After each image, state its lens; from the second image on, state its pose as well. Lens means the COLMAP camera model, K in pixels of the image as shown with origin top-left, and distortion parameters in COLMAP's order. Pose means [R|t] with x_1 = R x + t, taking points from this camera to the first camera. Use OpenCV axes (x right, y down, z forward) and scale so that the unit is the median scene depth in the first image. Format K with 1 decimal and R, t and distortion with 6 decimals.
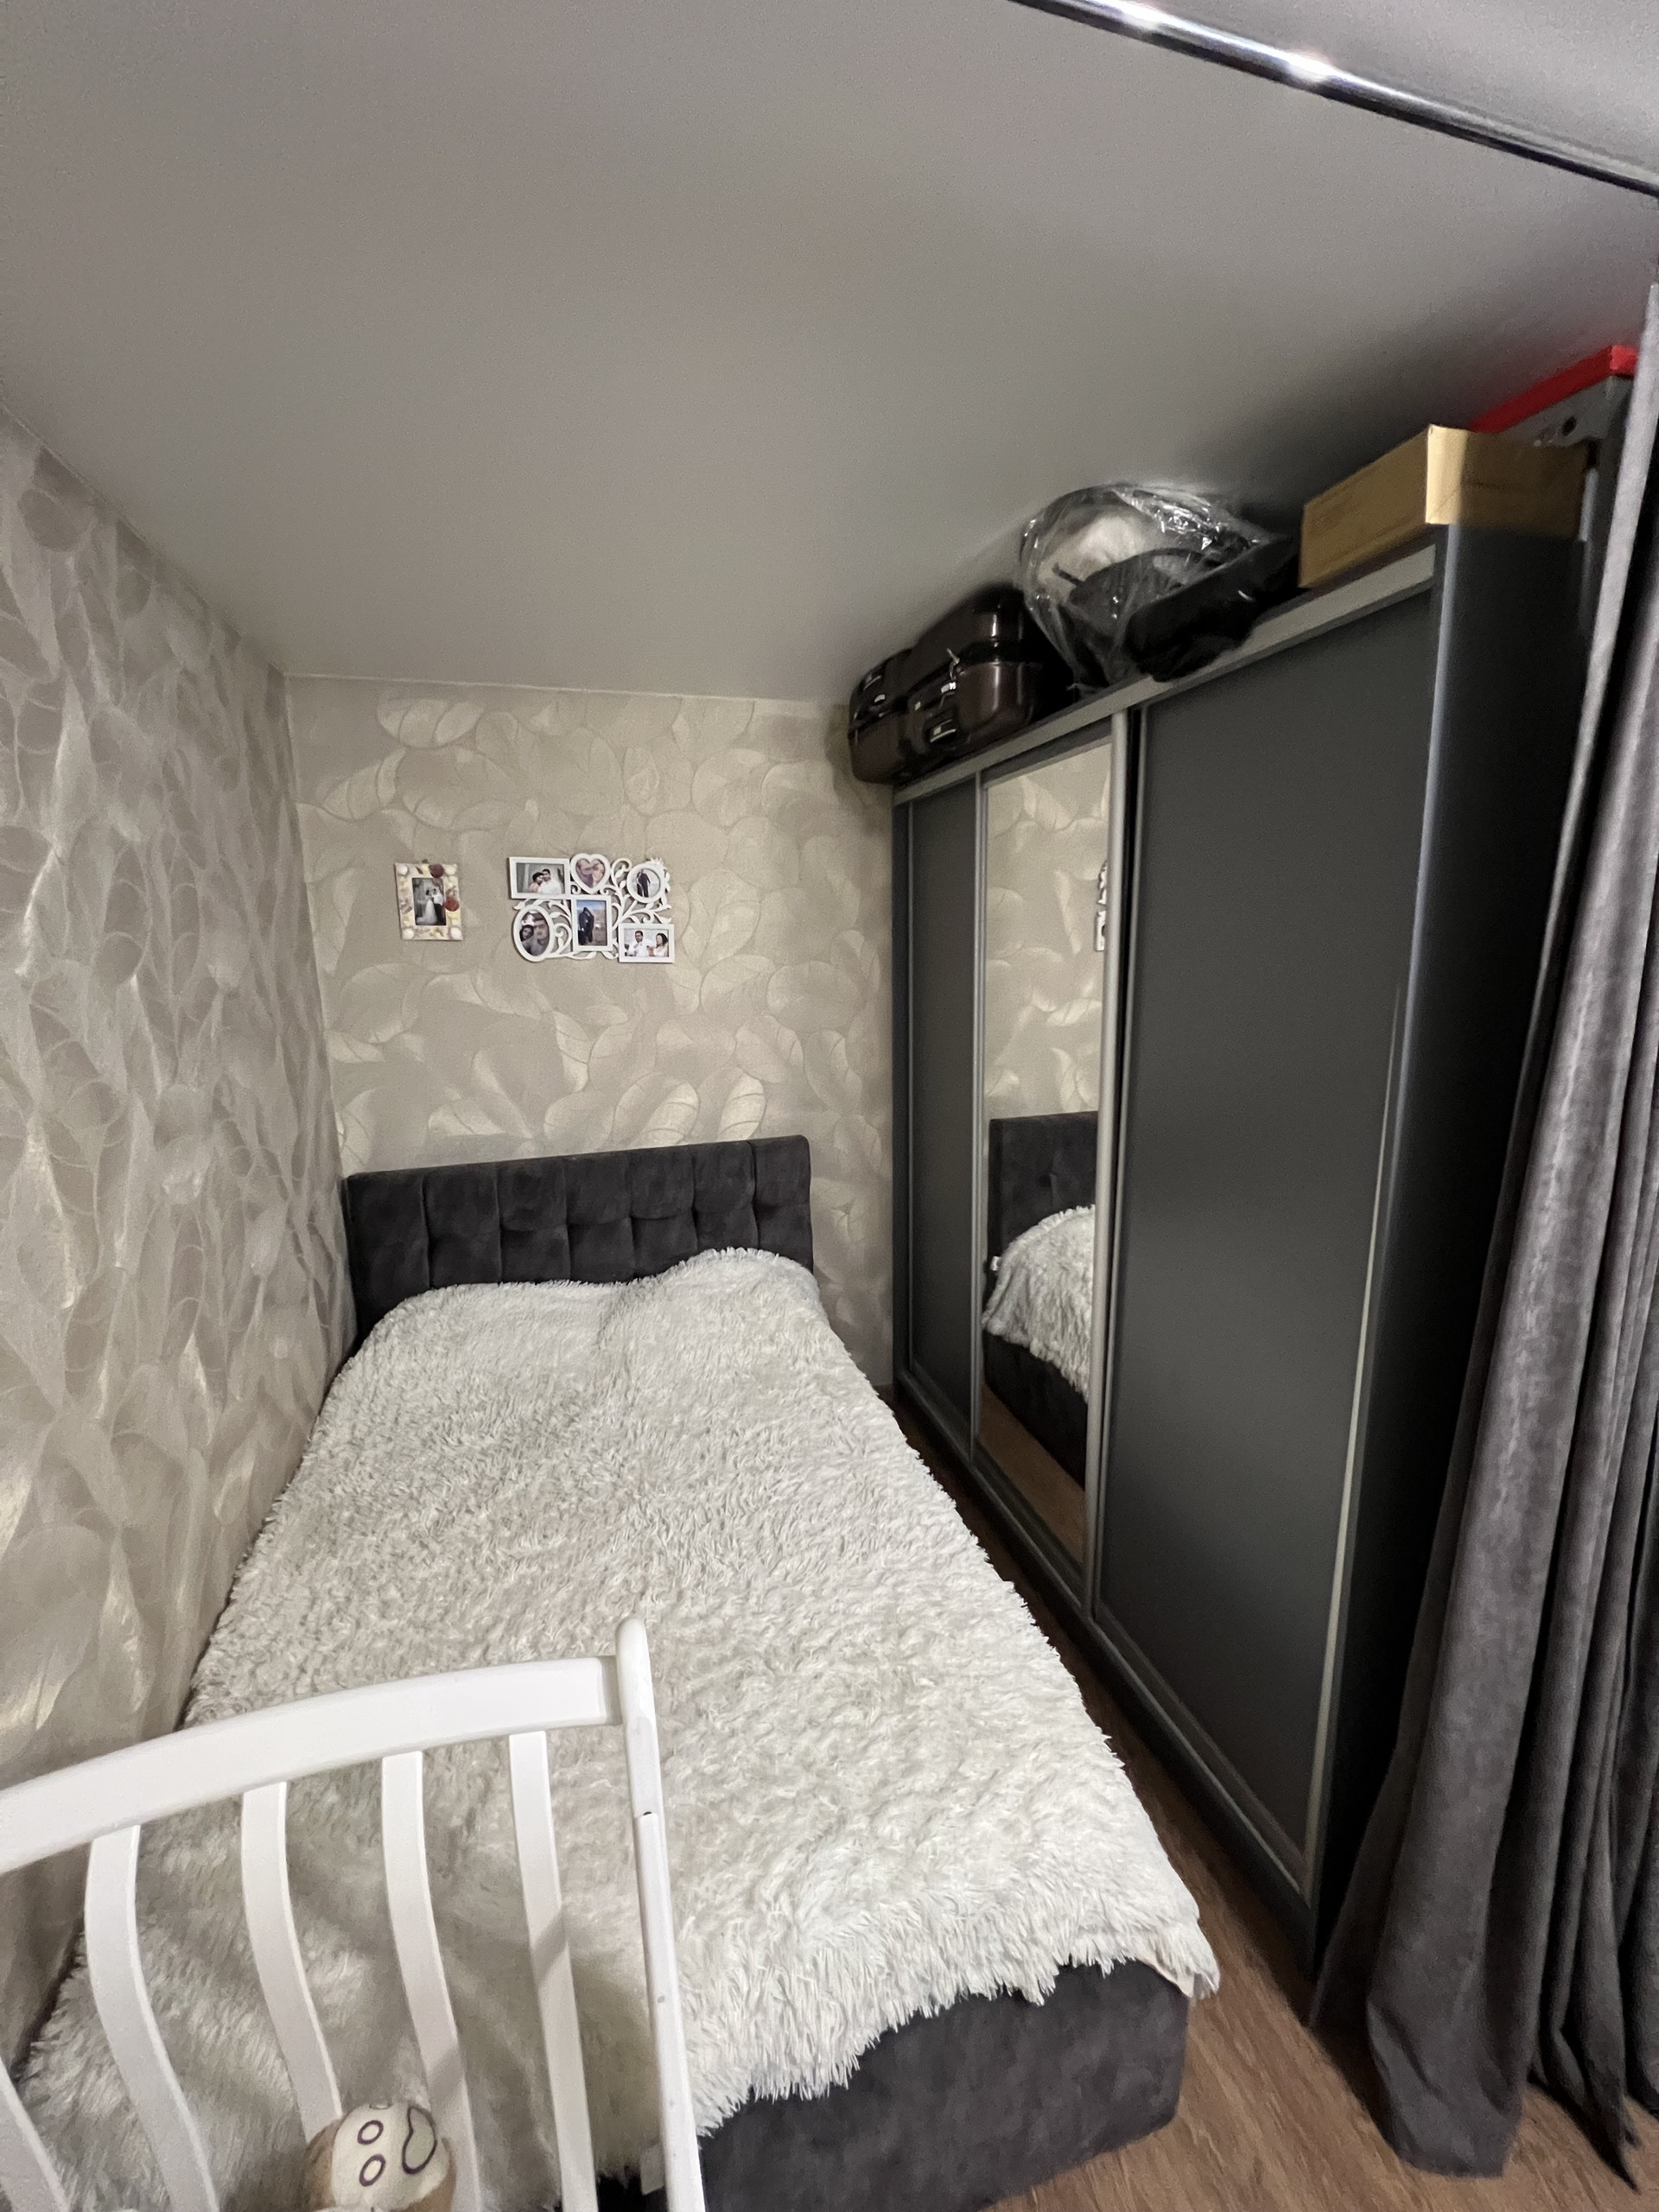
lens RADIAL K [[884.9, 0, 828.2], [0, 884.9, 1115.3], [0, 0, 1]] dist [-0.006944, -0.000067]
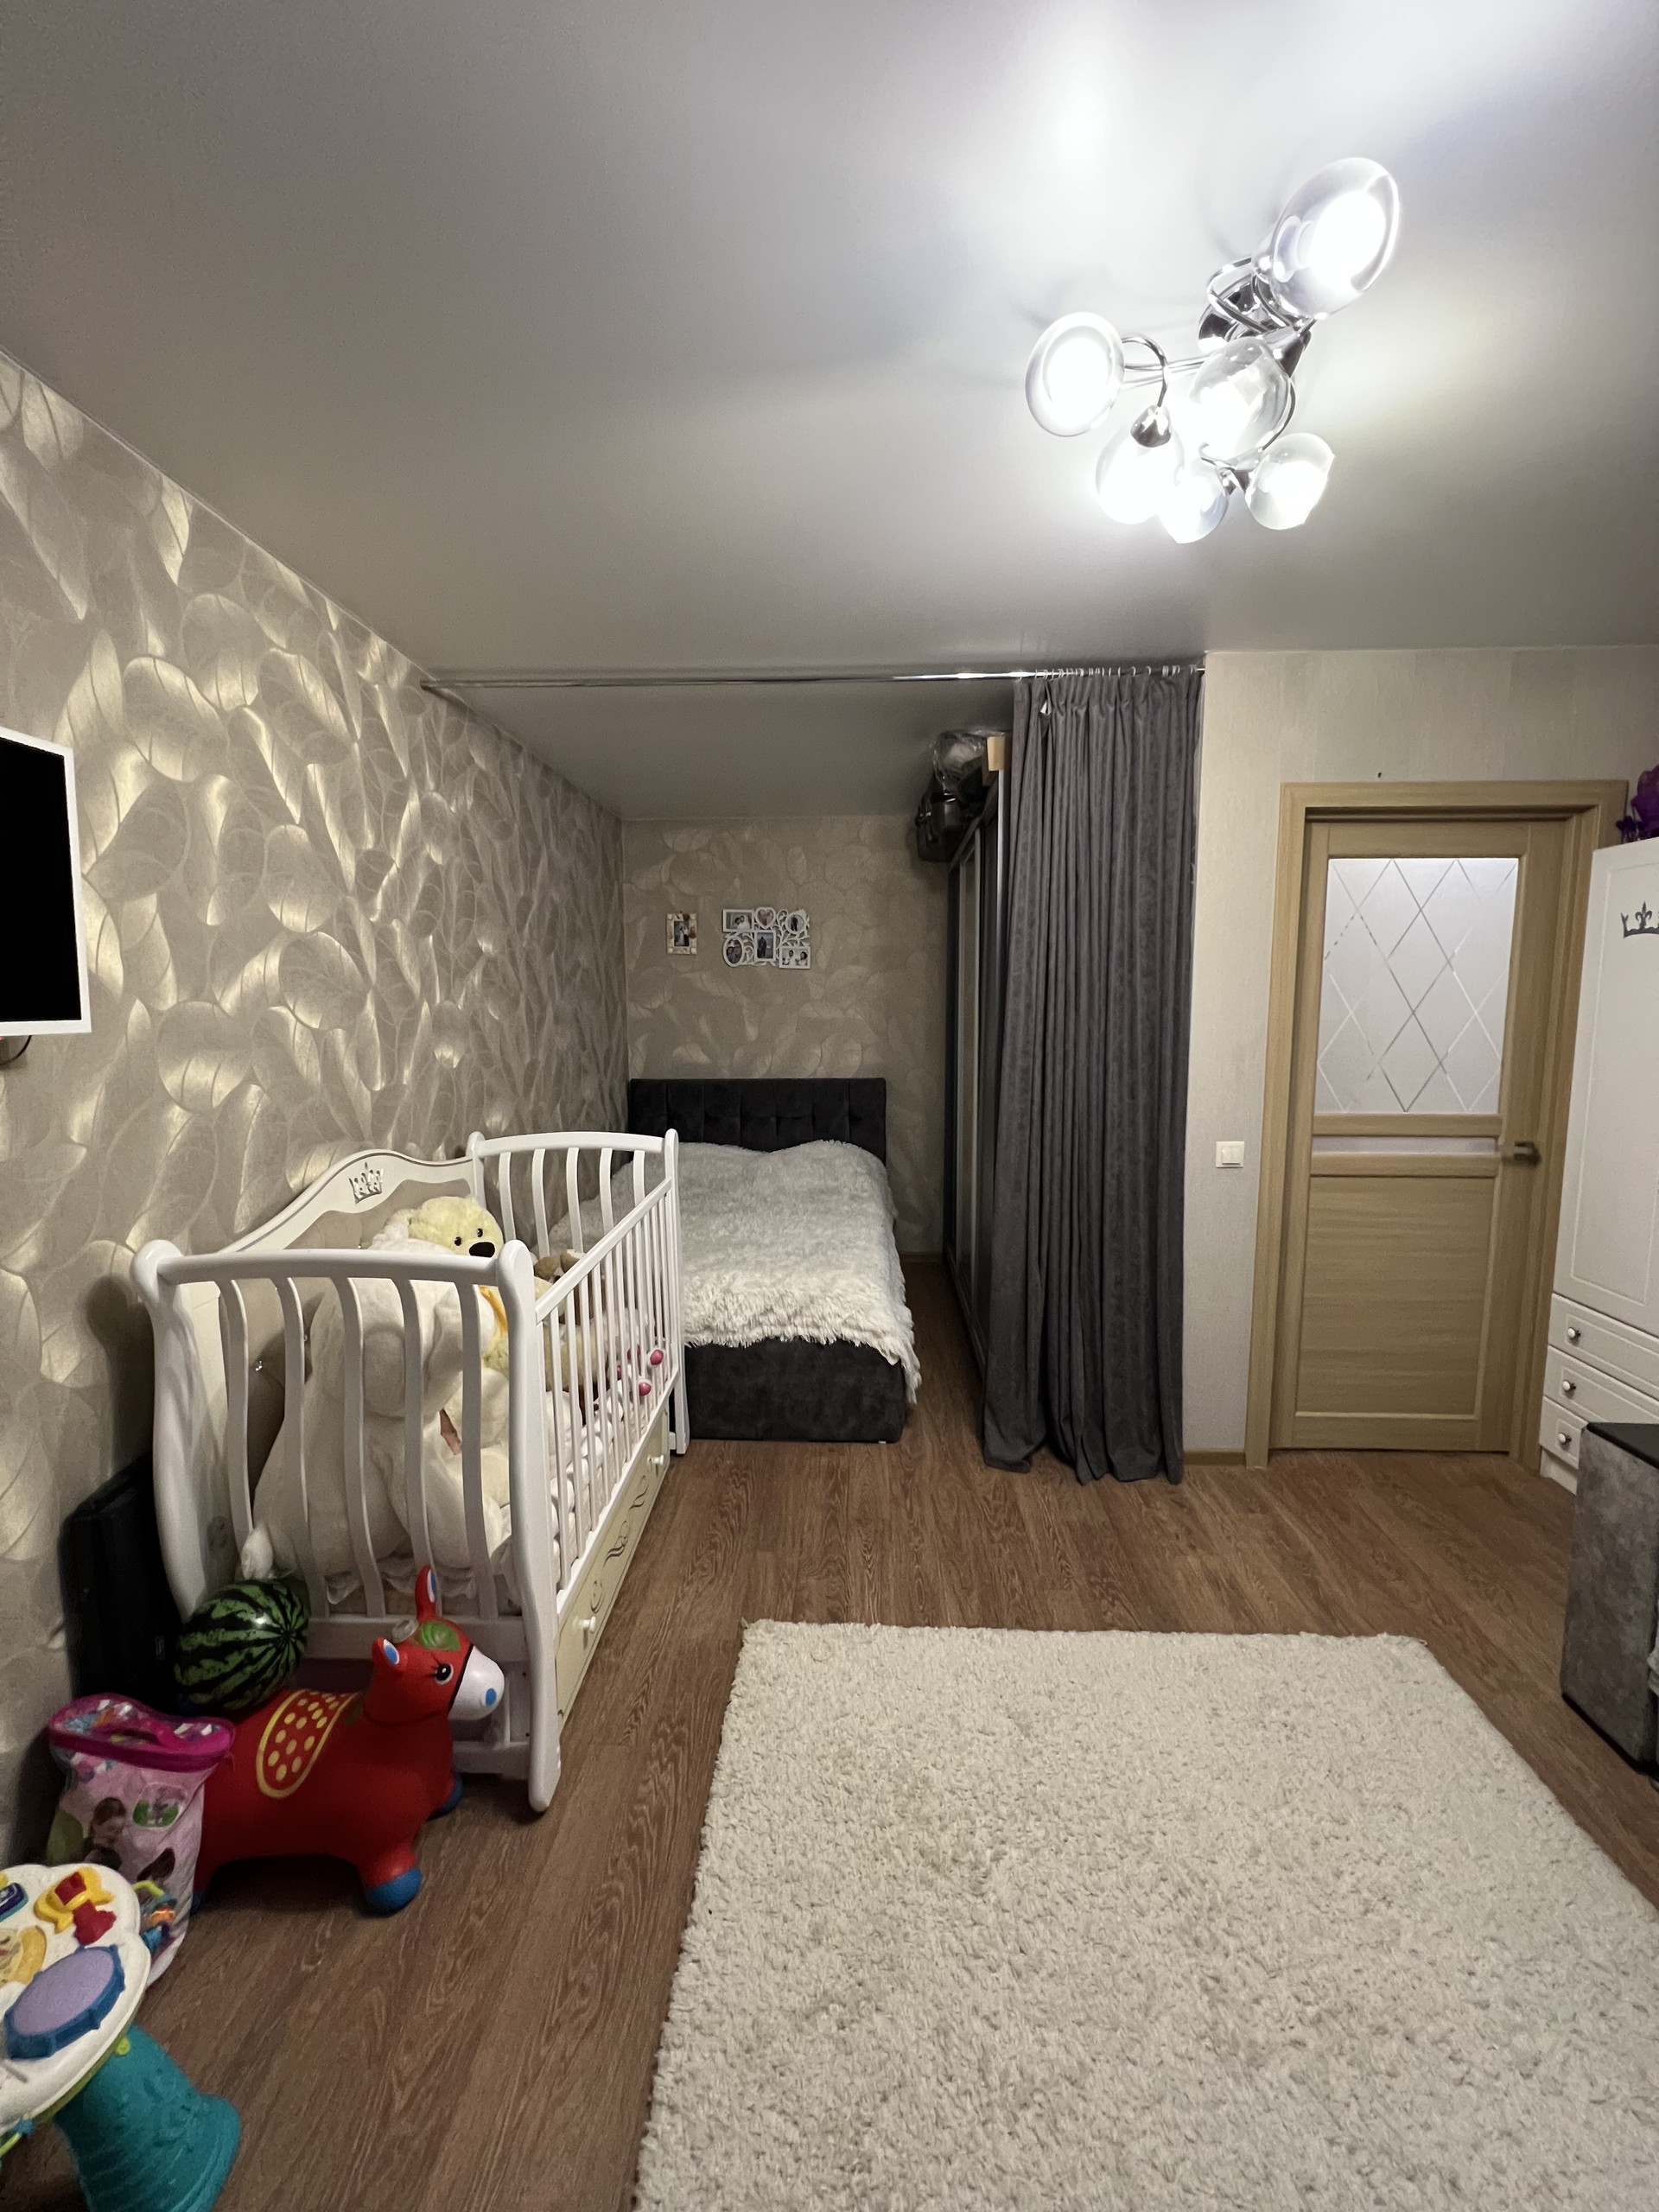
lens RADIAL K [[884.9, 0, 833.8], [0, 884.9, 1124.5], [0, 0, 1]] dist [-0.006944, -0.000067]
pose [[0.948670, 0.056665, -0.311149, 0.457051], [-0.074531, 0.996165, -0.045822, 0.221426], [0.307360, 0.066660, 0.949256, -0.648691]]
